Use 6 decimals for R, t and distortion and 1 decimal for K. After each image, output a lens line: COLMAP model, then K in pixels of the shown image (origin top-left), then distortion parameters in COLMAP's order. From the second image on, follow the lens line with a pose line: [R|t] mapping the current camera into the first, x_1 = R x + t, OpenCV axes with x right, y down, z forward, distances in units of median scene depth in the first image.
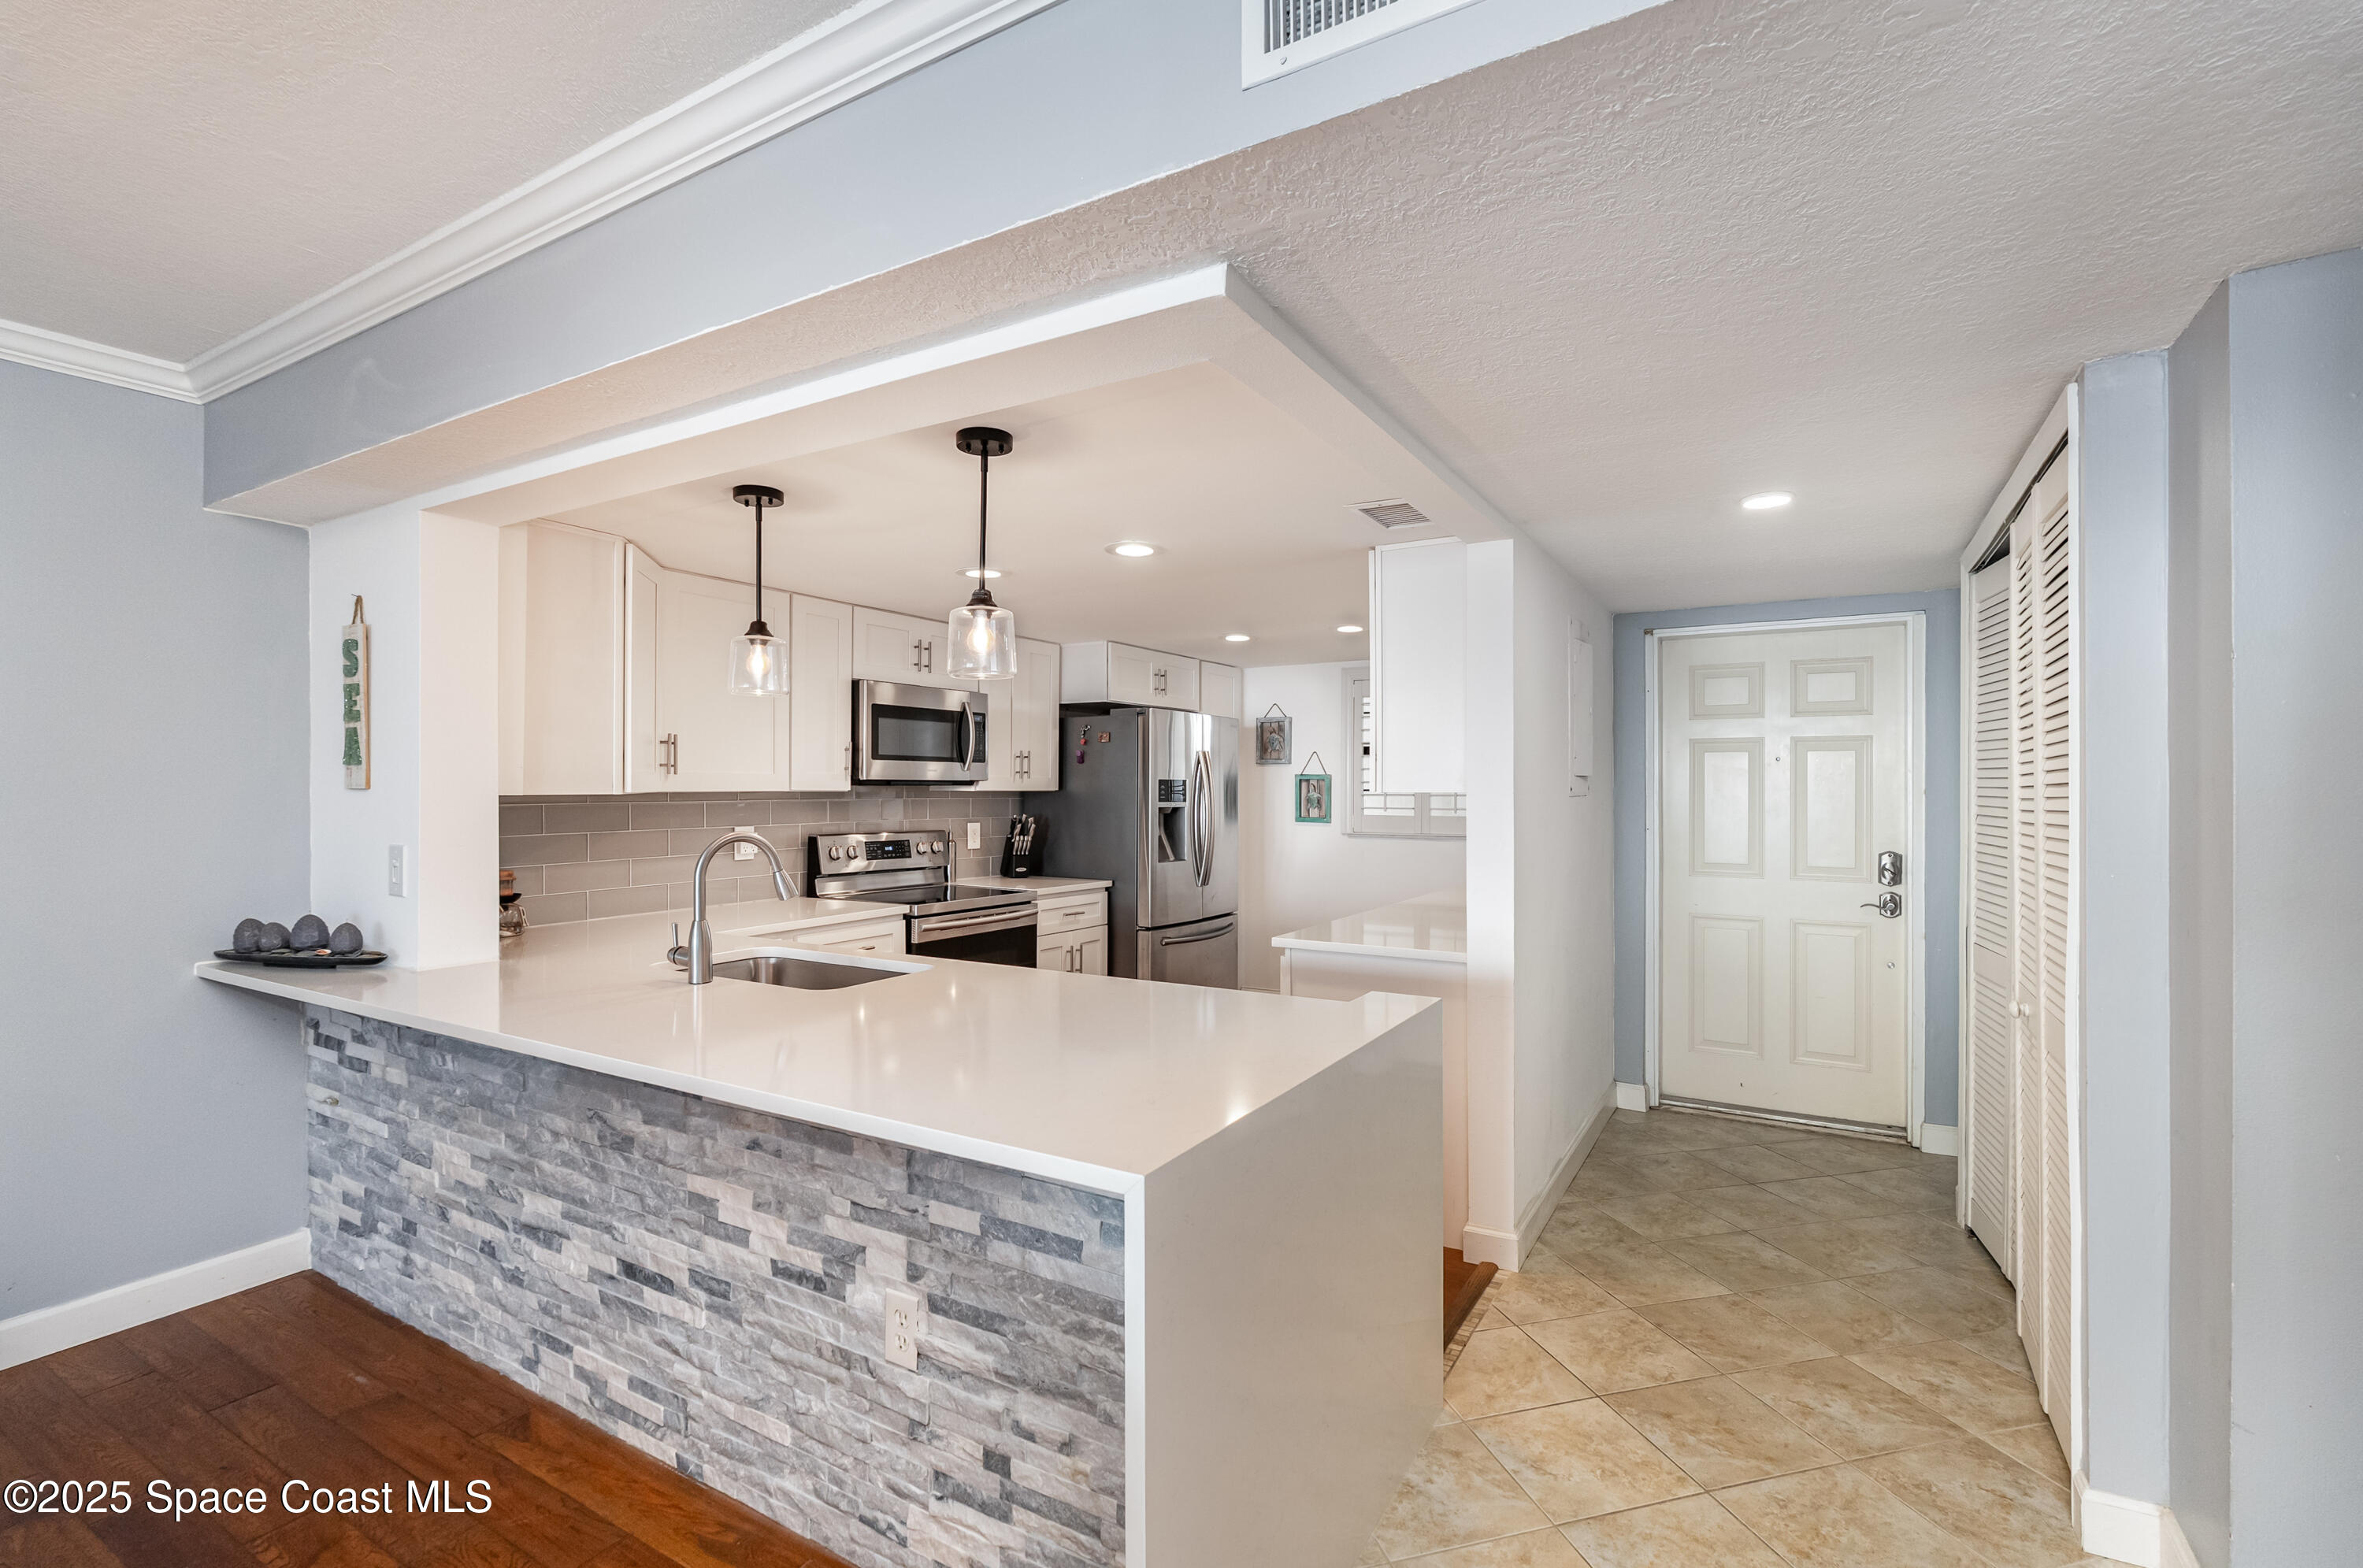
lens RADIAL K [[1061.8, 0, 1192.3], [0, 1061.8, 786.8], [0, 0, 1]] dist [-0.003601, 0.000446]
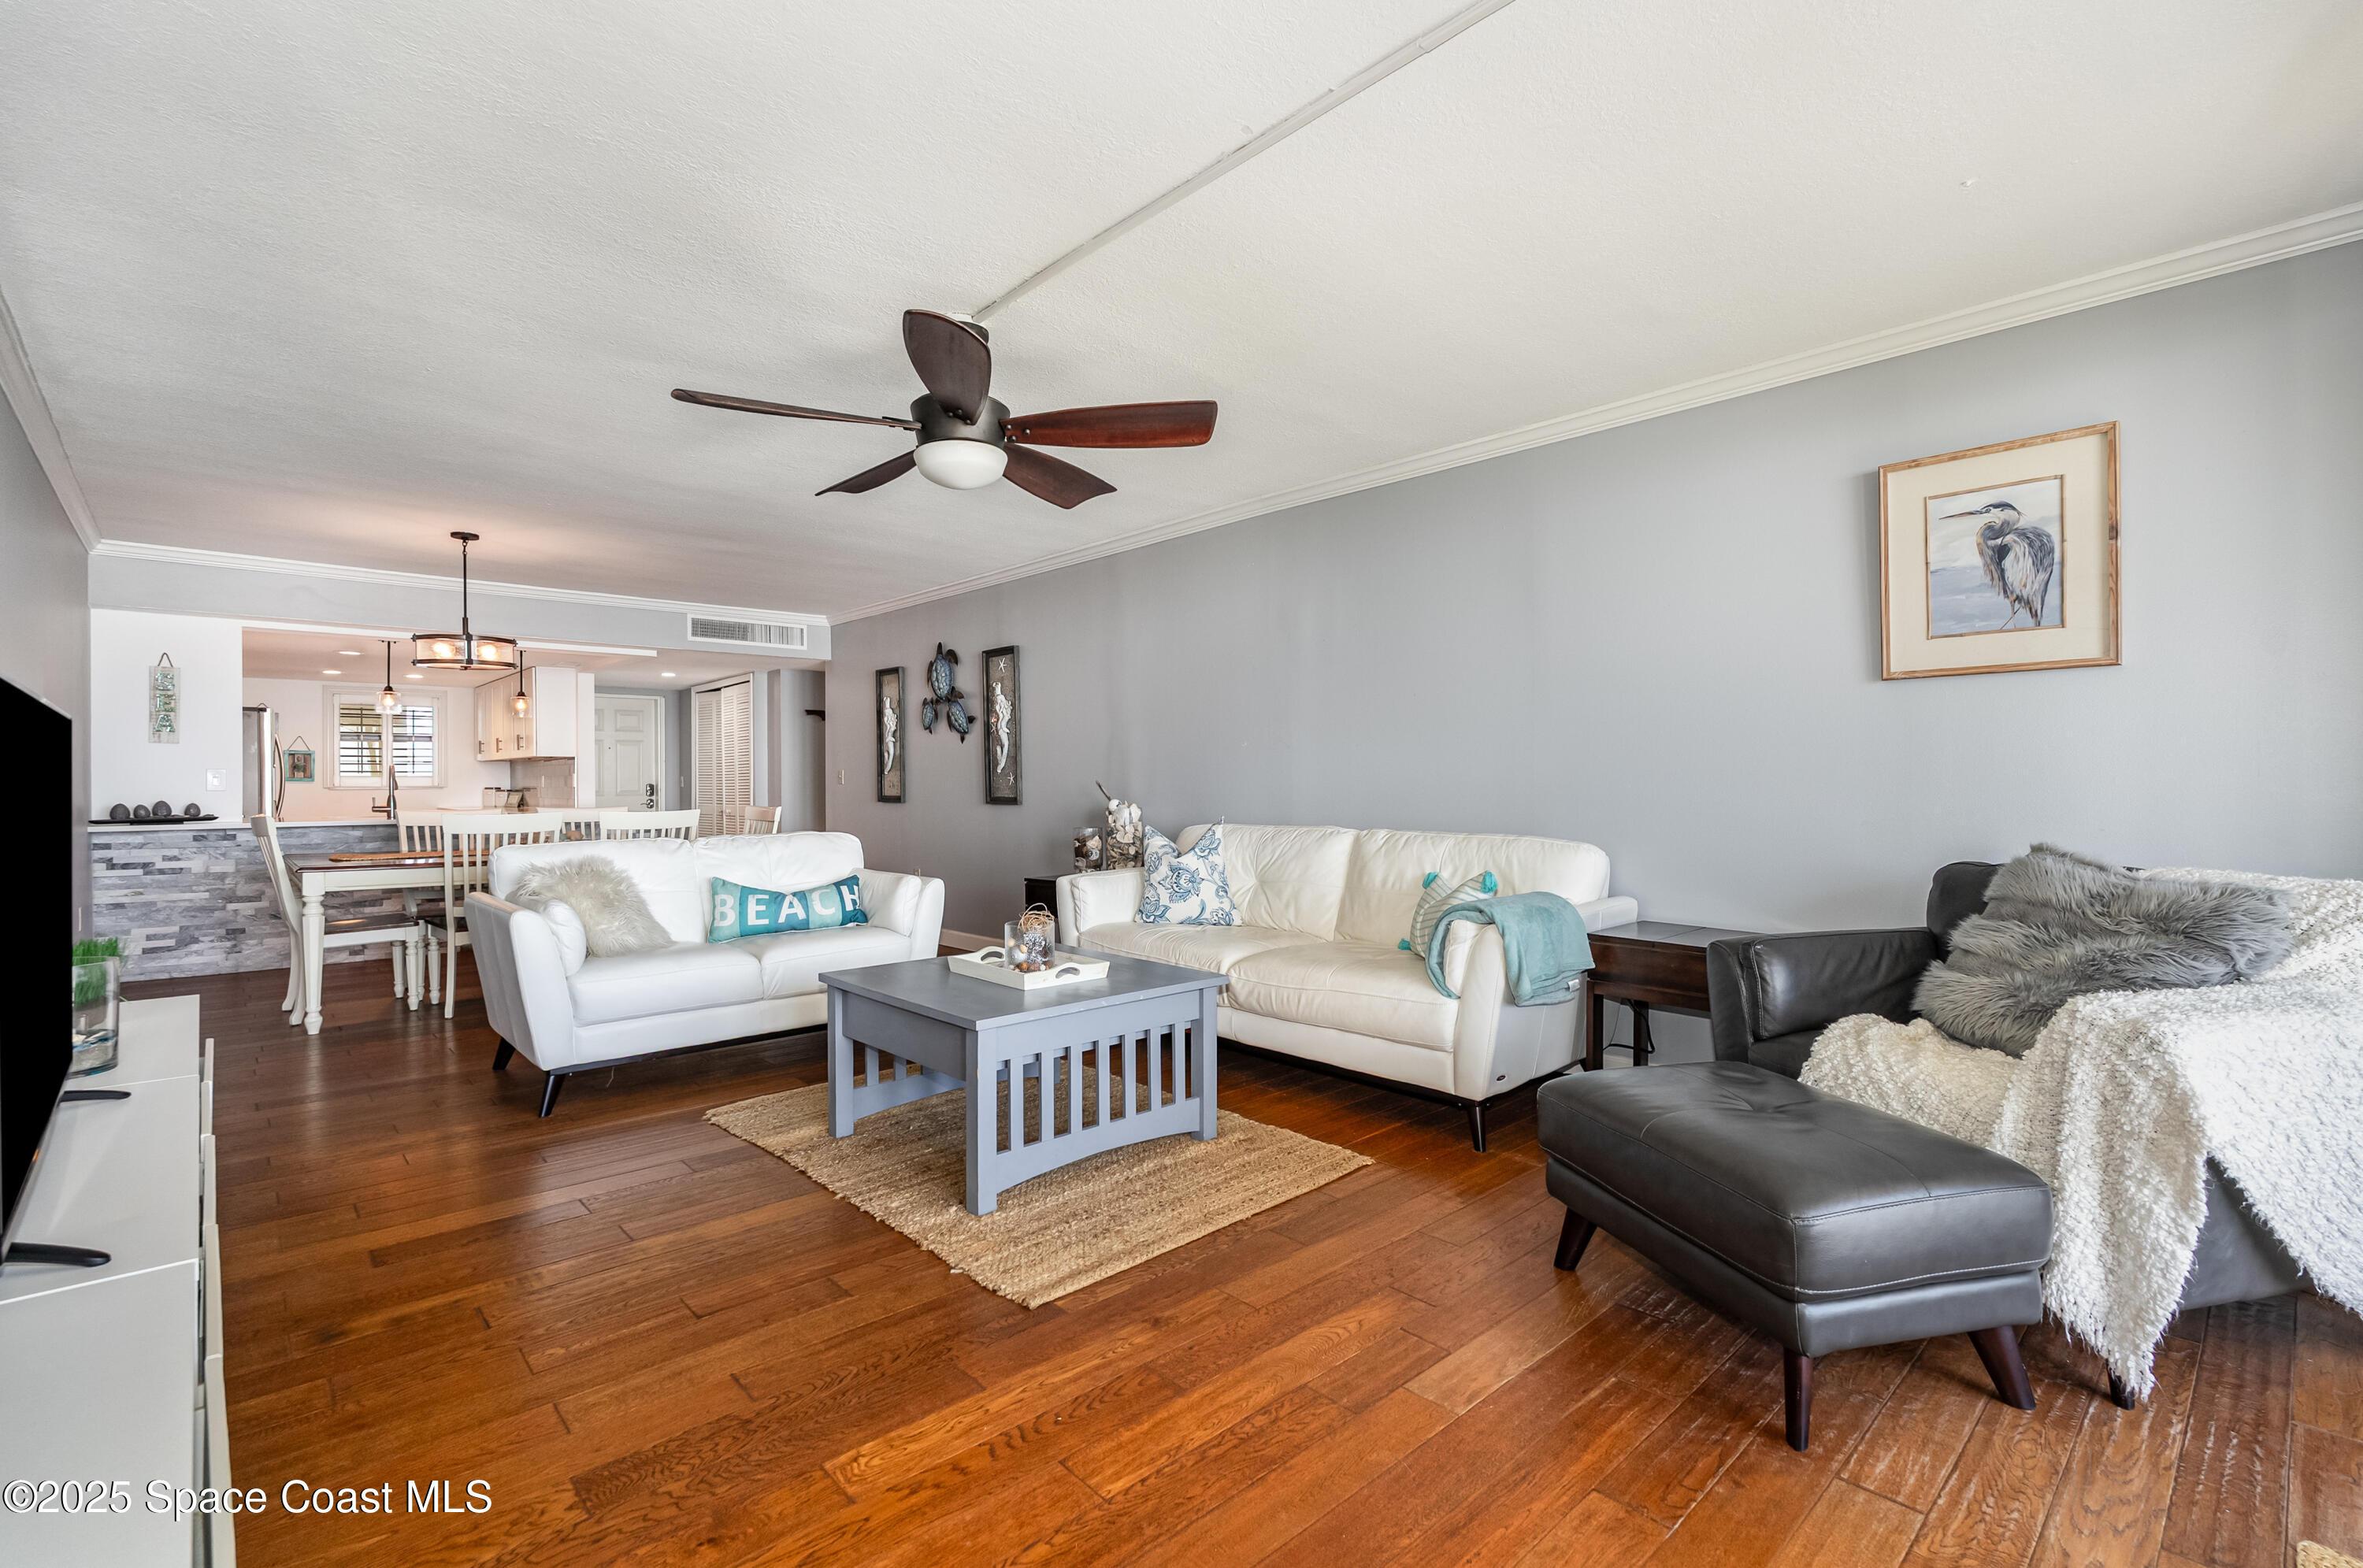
lens RADIAL K [[1063.4, 0, 1196.6], [0, 1063.4, 780.3], [0, 0, 1]] dist [-0.000122, -0.000021]
pose [[0.288319, -0.002132, 0.957532, -1.509269], [0.005656, 0.999984, 0.000523, 0.058676], [-0.957518, 0.005265, 0.288327, -1.097407]]
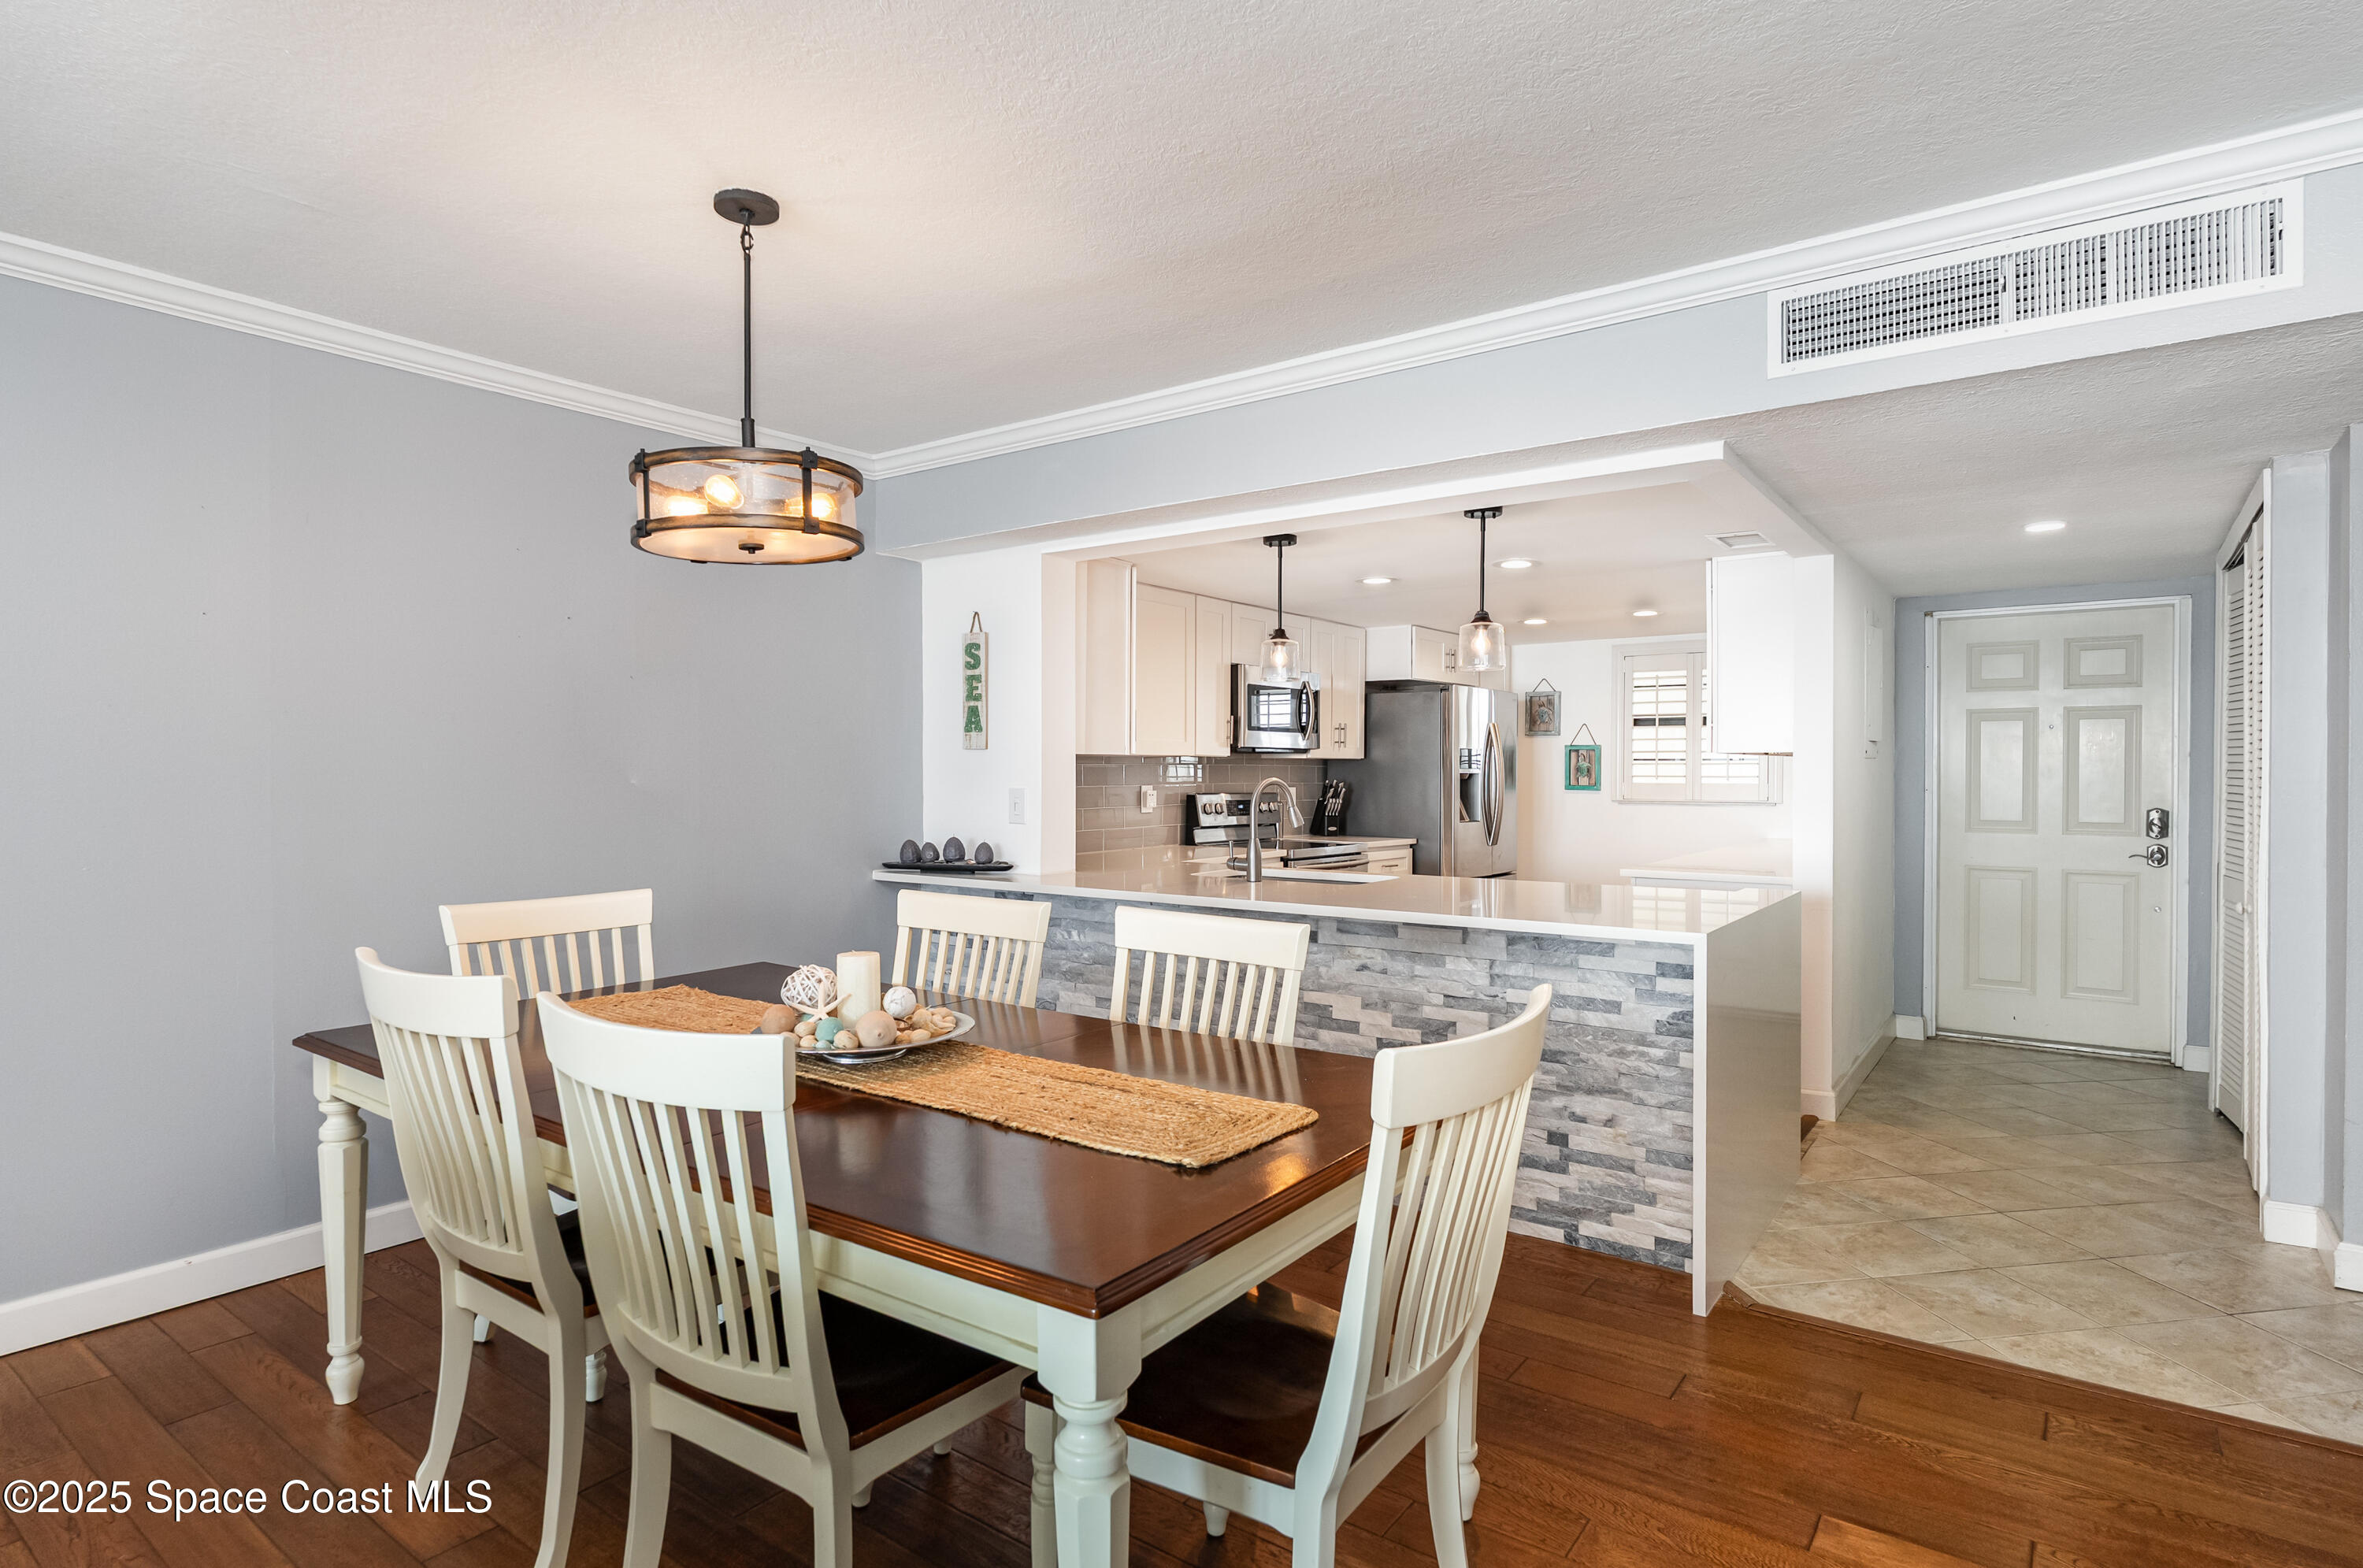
lens RADIAL K [[1238.8, 0, 1181.5], [0, 1238.8, 784.0], [0, 0, 1]] dist [-0.001362, -0.000152]
pose [[0.994420, 0.000886, -0.105487, -0.228616], [0.000279, 0.999939, 0.011028, 0.019951], [0.105490, -0.010996, 0.994360, -0.406947]]
